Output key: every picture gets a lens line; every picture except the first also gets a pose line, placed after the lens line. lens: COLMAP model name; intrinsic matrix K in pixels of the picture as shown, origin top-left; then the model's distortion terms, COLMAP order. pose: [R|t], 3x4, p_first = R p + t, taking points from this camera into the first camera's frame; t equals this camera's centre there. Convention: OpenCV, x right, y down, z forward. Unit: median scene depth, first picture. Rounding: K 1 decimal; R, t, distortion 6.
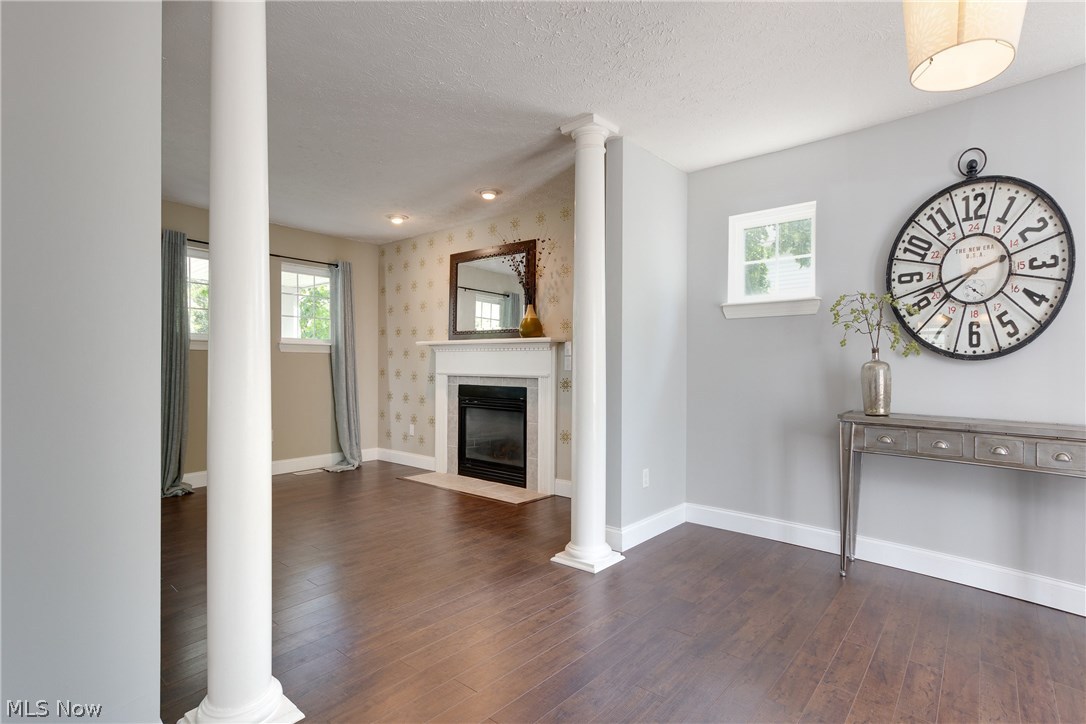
lens RADIAL K [[493.2, 0, 546.6], [0, 493.2, 366.1], [0, 0, 1]] dist [-0.038151, -0.000158]
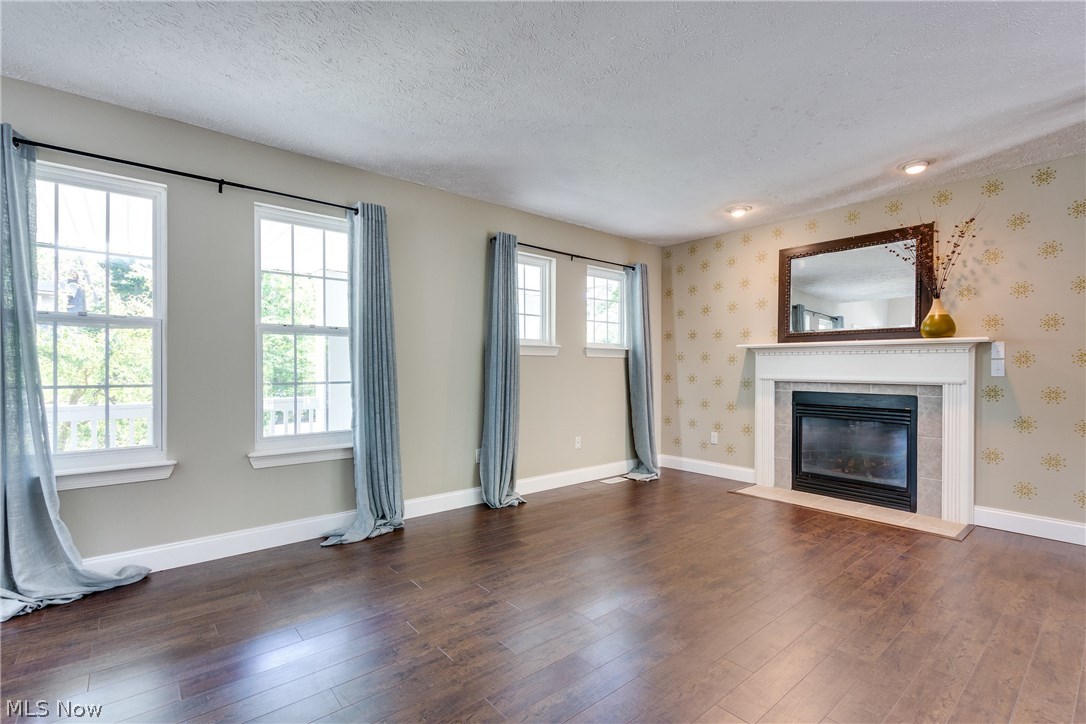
lens RADIAL K [[430.4, 0, 572.0], [0, 430.4, 372.9], [0, 0, 1]] dist [0.001721, 0.000224]
pose [[0.989502, -0.001239, -0.144515, -0.469879], [0.002262, 0.999974, 0.006911, -0.003104], [0.144503, -0.007165, 0.989478, 0.146999]]
